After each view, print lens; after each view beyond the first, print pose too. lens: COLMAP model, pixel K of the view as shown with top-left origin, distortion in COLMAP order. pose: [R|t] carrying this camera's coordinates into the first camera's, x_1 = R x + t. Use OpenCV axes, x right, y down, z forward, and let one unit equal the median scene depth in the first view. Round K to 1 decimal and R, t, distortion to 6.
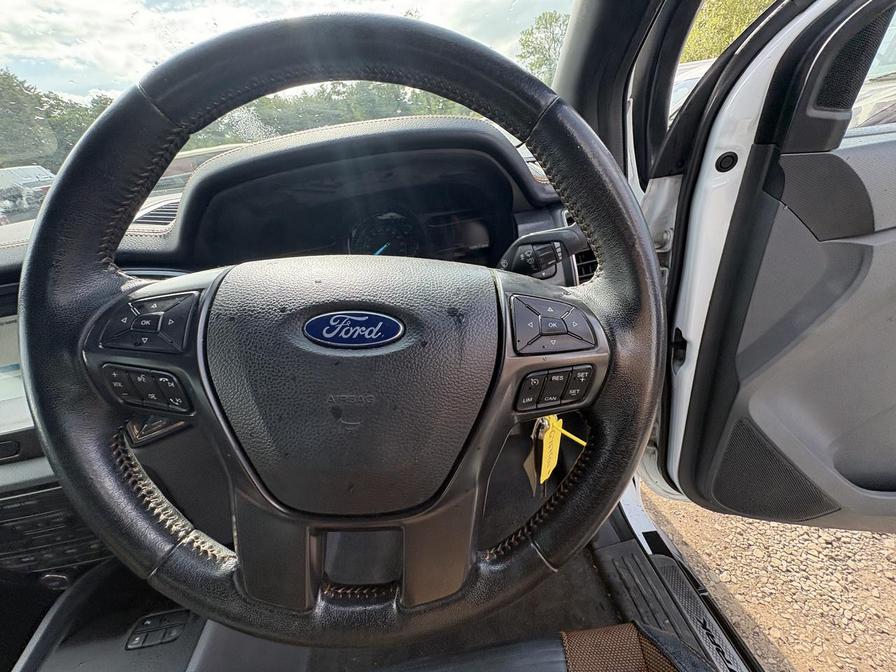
lens RADIAL K [[357.8, 0, 441.9], [0, 357.8, 332.4], [0, 0, 1]] dist [-0.001956, 0.000820]
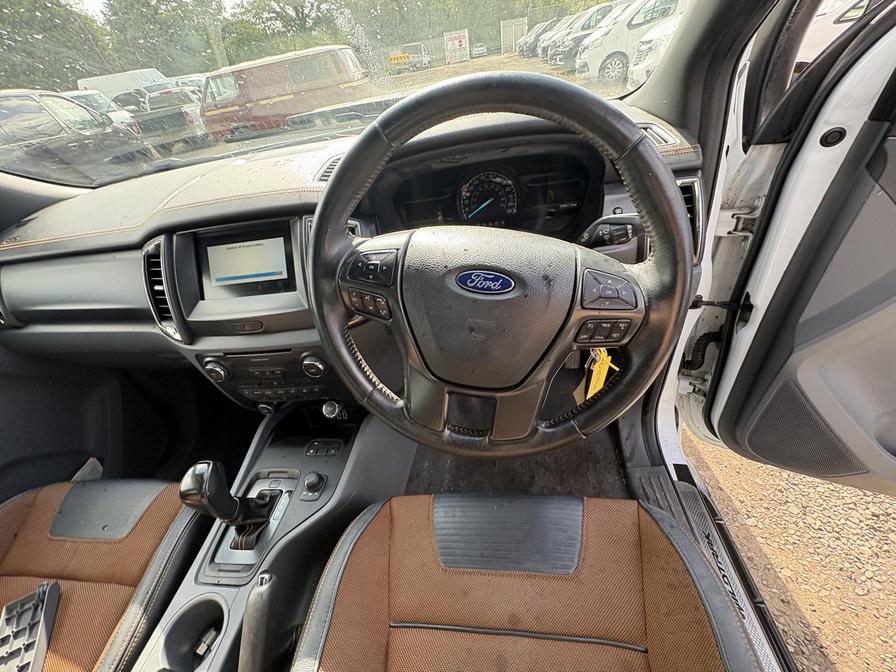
lens RADIAL K [[357.8, 0, 450.4], [0, 357.8, 335.5], [0, 0, 1]] dist [-0.001956, 0.000820]
pose [[0.980617, 0.126425, -0.149692, -0.071018], [-0.092594, 0.972303, 0.214602, -0.066139], [0.172677, -0.196581, 0.965162, -0.417641]]
